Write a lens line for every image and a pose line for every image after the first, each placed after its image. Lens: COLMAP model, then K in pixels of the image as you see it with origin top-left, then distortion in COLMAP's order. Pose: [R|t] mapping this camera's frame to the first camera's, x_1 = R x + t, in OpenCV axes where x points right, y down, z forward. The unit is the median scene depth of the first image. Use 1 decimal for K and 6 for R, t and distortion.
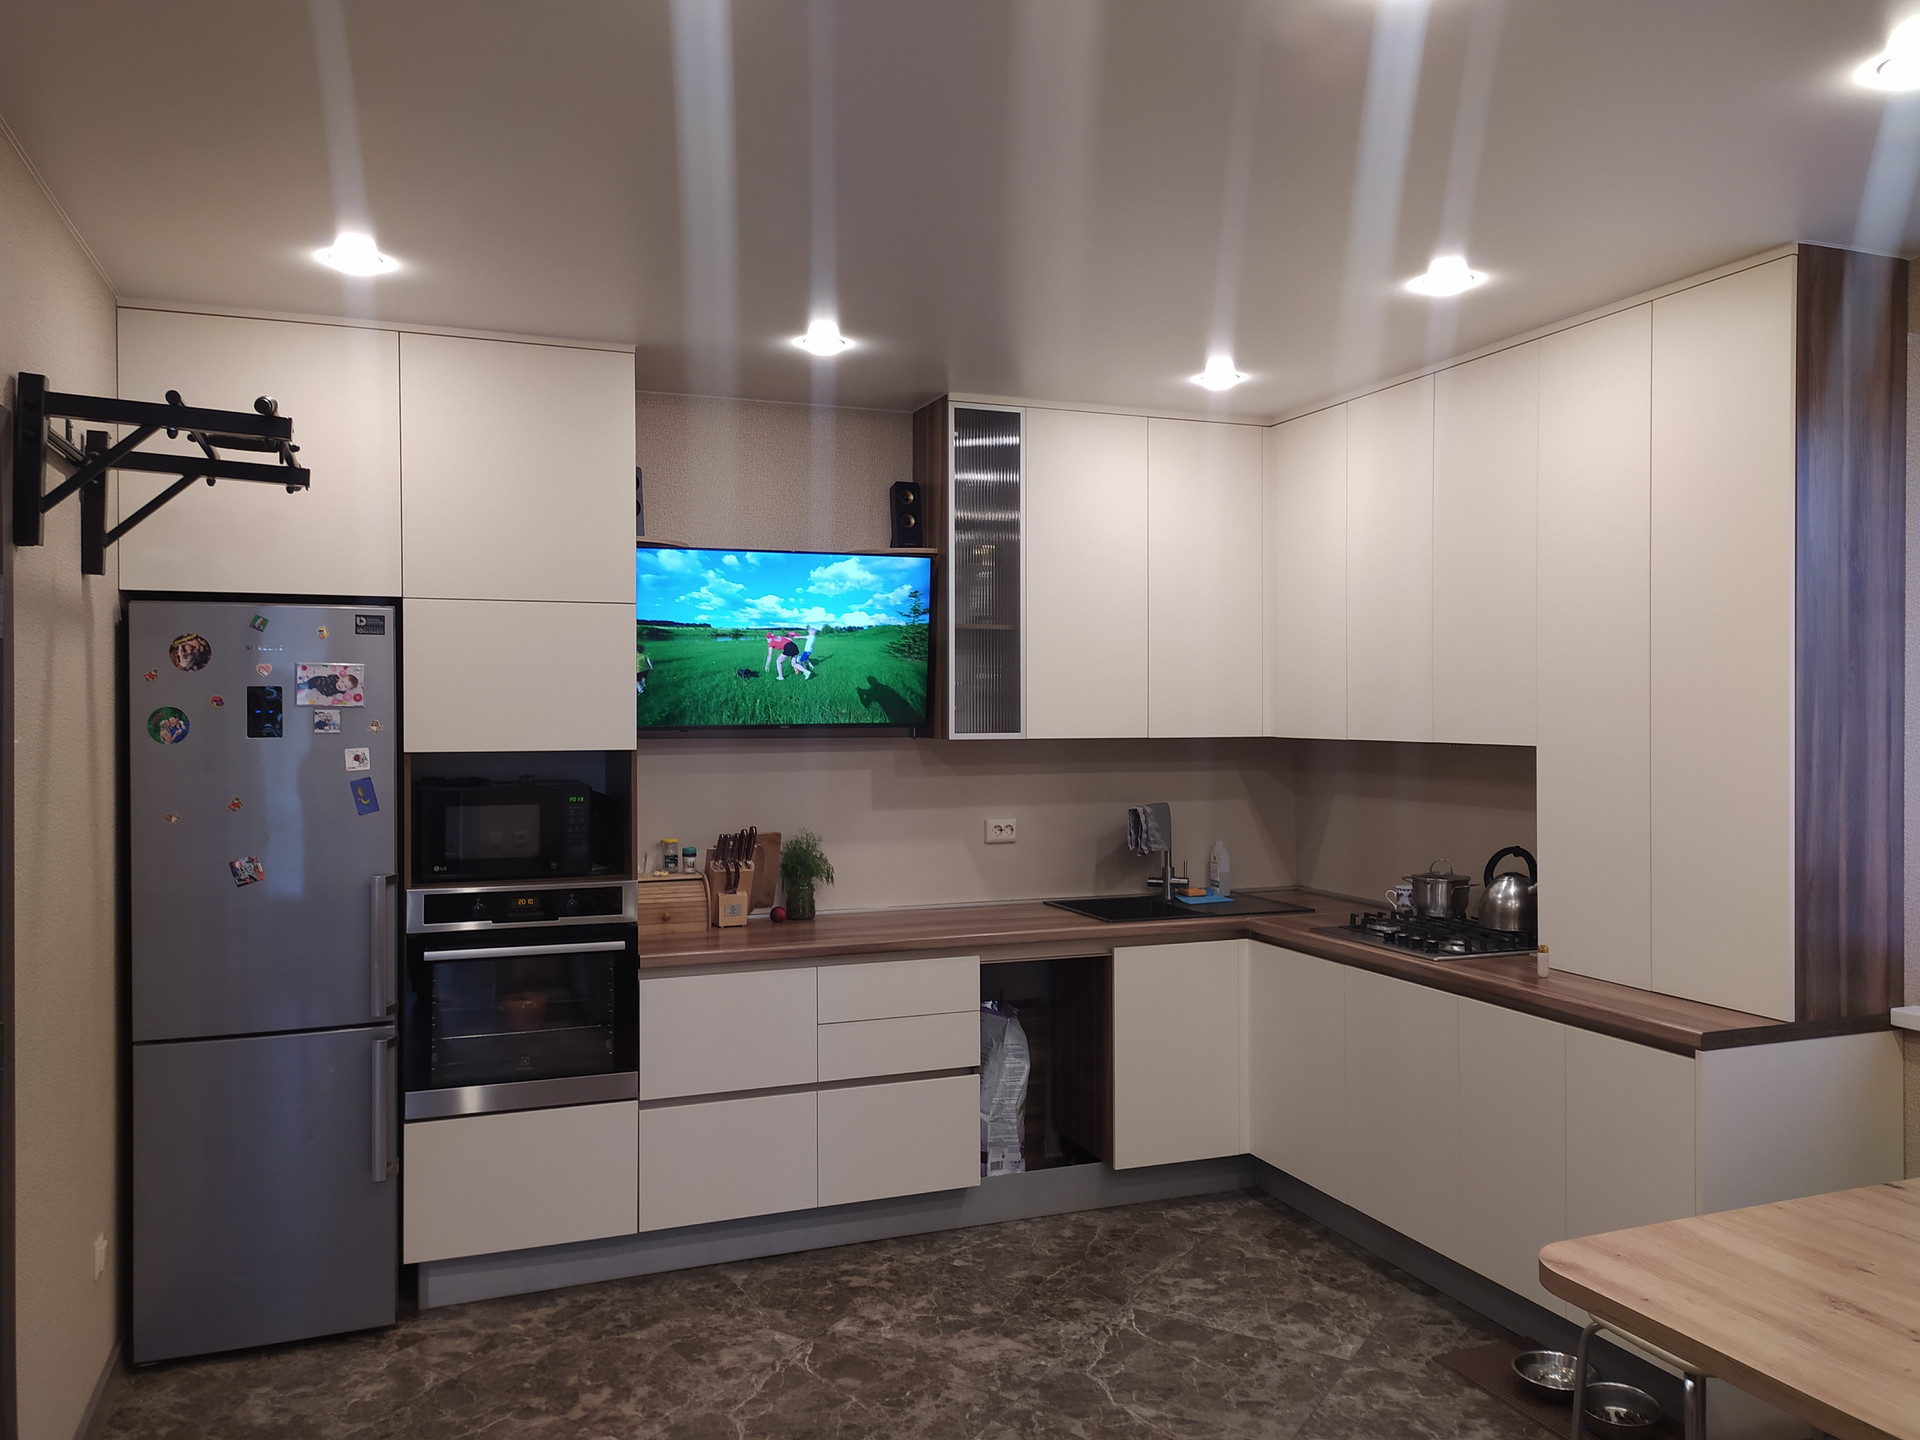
lens RADIAL K [[1443.6, 0, 952.9], [0, 1443.6, 721.5], [0, 0, 1]] dist [0.050910, -0.045421]
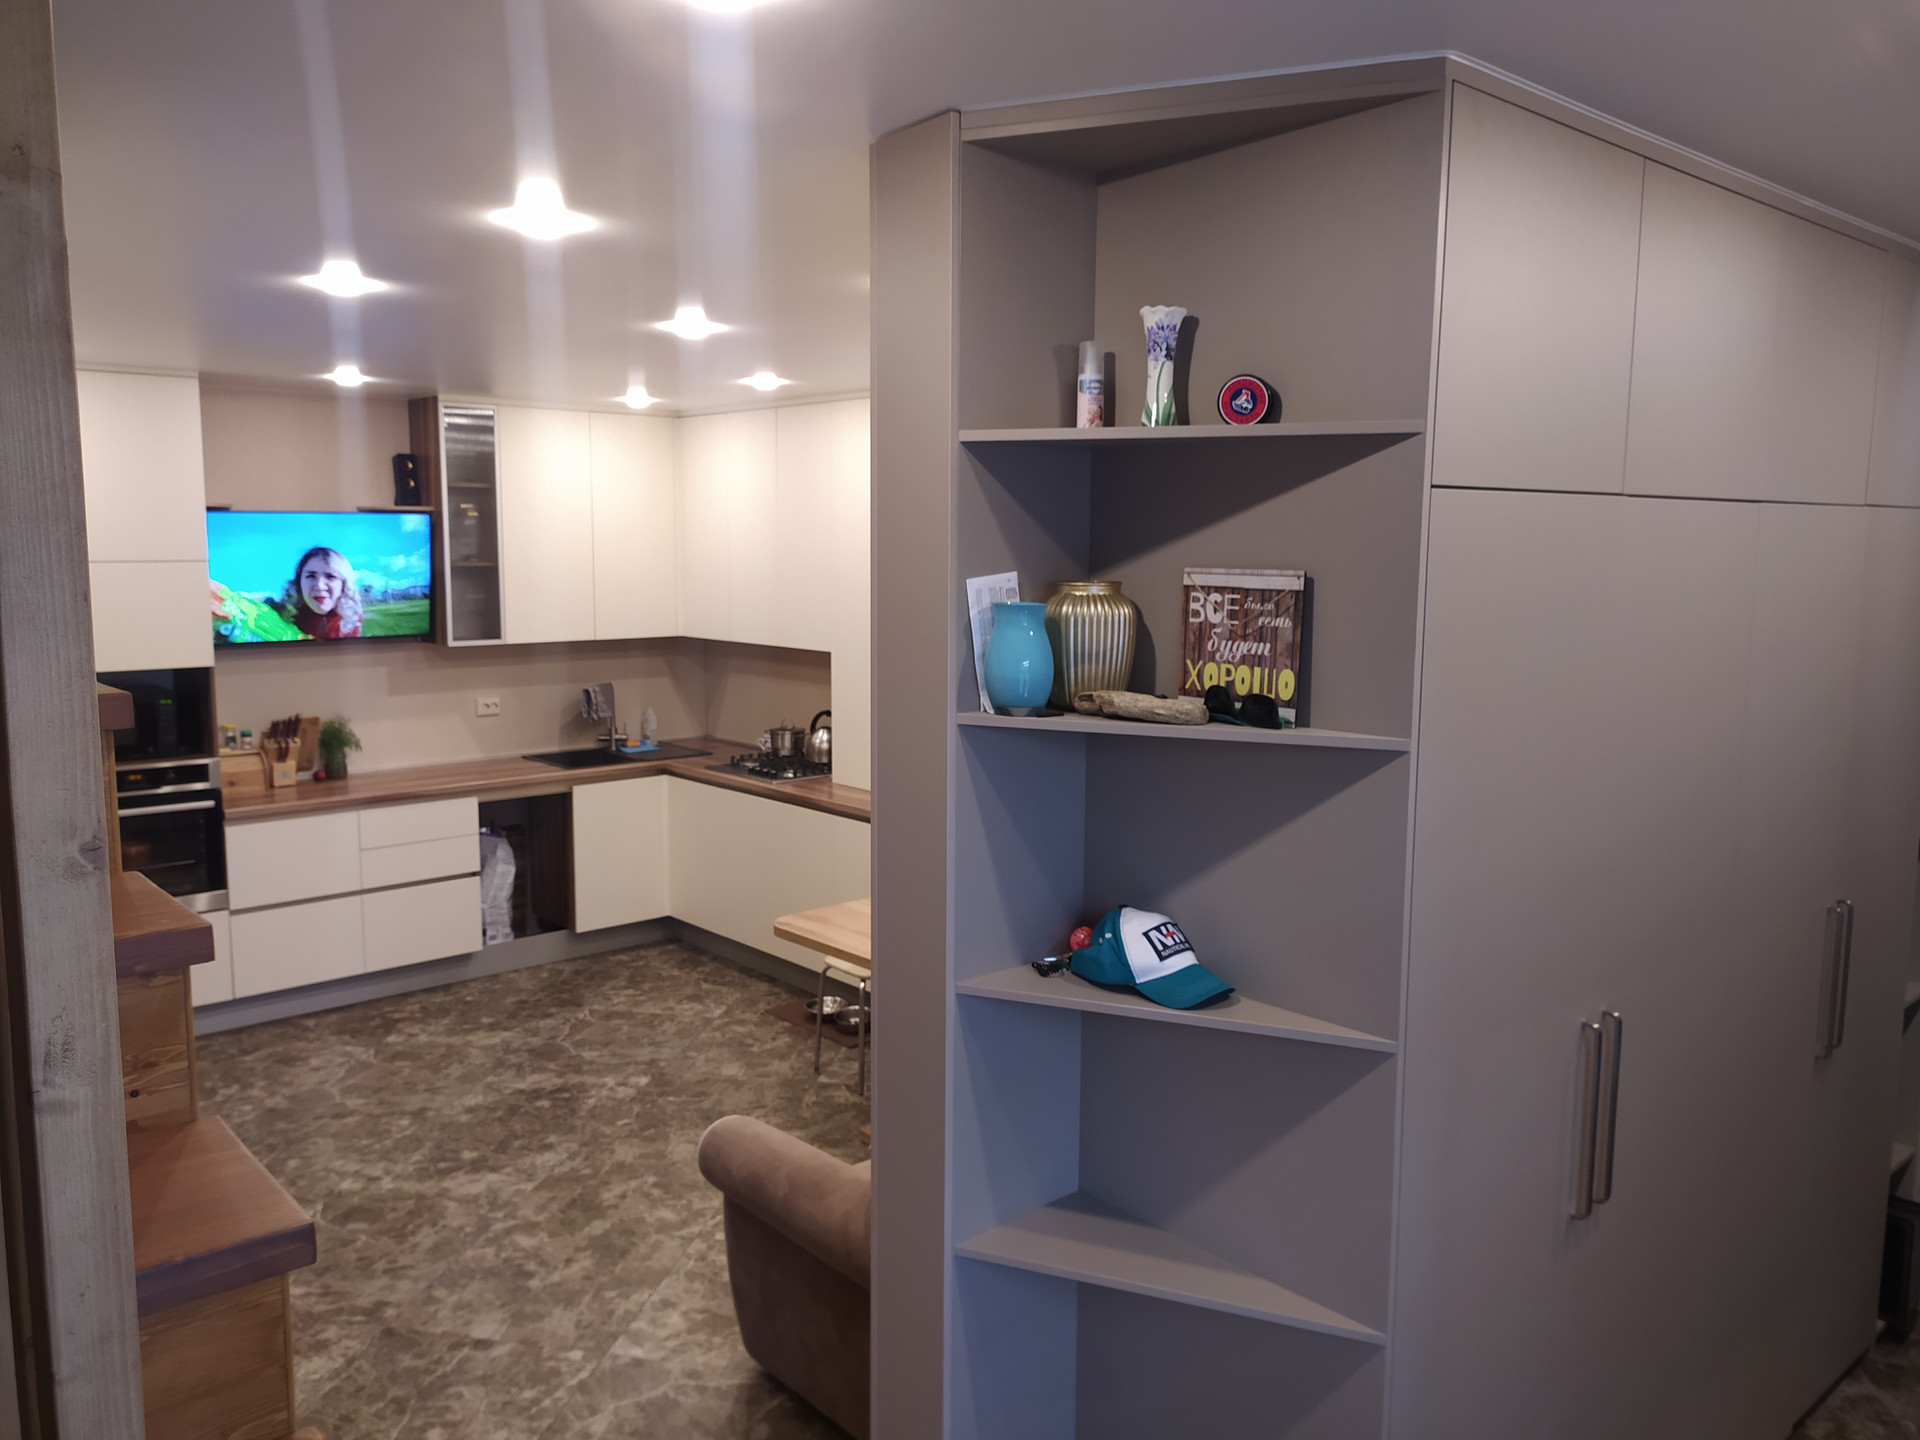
lens RADIAL K [[1440.0, 0, 954.7], [0, 1440.0, 708.3], [0, 0, 1]] dist [0.043193, 0.000878]
pose [[0.936367, -0.034354, 0.349338, -0.037046], [-0.003929, 0.994111, 0.108293, -0.085559], [-0.351001, -0.102775, 0.930718, -0.511390]]
